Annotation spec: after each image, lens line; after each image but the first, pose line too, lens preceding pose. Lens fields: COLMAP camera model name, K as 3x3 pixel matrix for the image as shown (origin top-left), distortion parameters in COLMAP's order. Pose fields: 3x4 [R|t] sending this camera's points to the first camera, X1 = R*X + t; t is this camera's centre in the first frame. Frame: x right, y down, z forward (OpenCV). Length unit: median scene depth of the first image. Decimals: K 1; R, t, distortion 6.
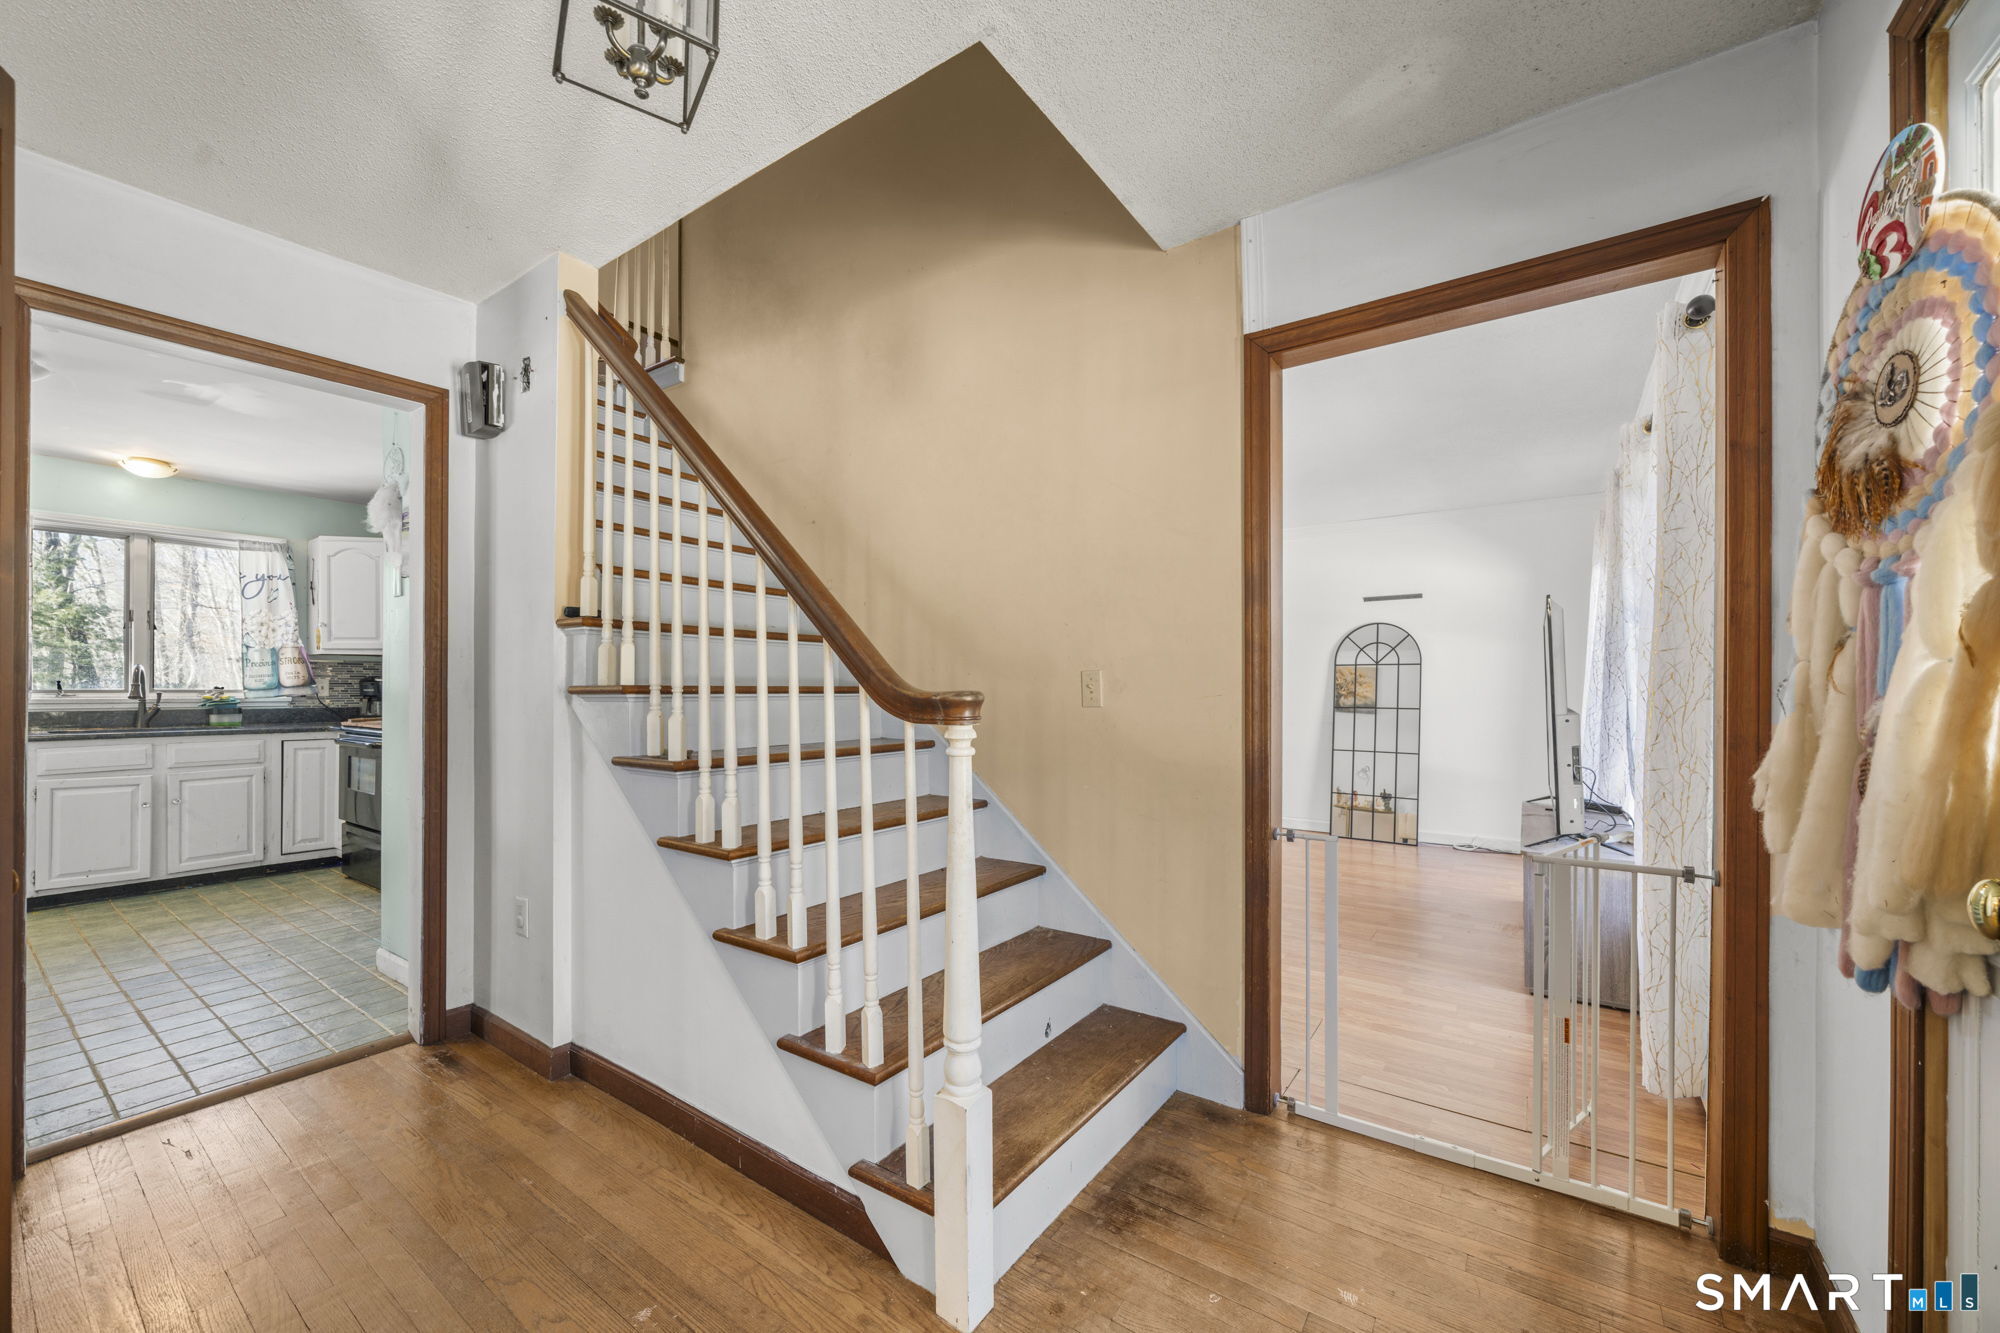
lens RADIAL K [[776.6, 0, 999.3], [0, 776.6, 683.5], [0, 0, 1]] dist [-0.003486, -0.000122]
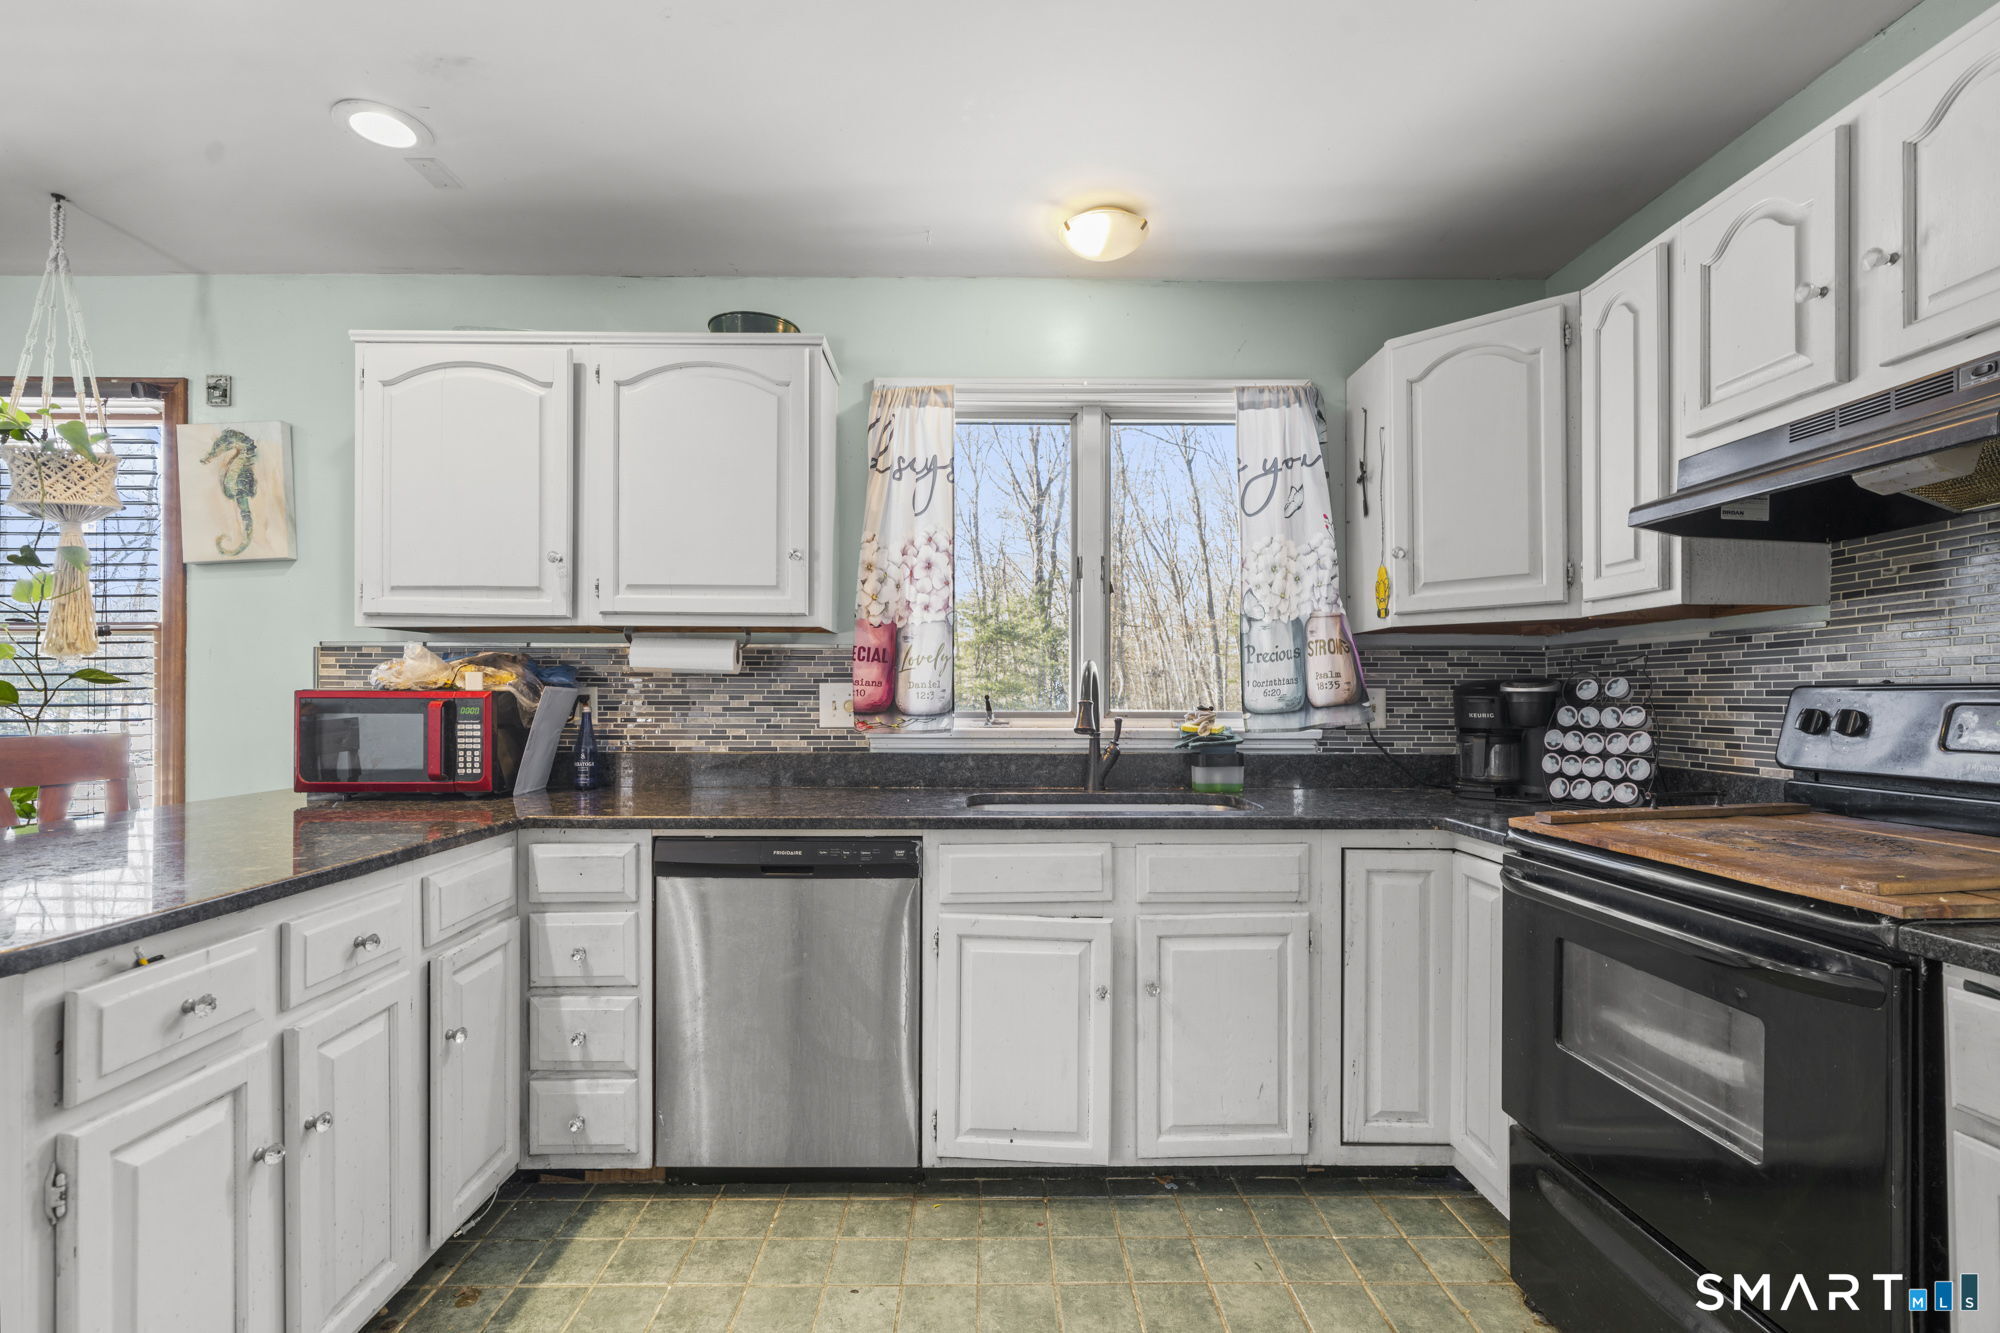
lens RADIAL K [[910.8, 0, 995.6], [0, 910.8, 697.4], [0, 0, 1]] dist [0.005034, -0.000005]
pose [[0.589659, 0.000611, -0.807652, -0.640101], [0.001364, 0.999998, 0.001752, -0.002388], [0.807651, -0.002135, 0.589657, 0.573654]]
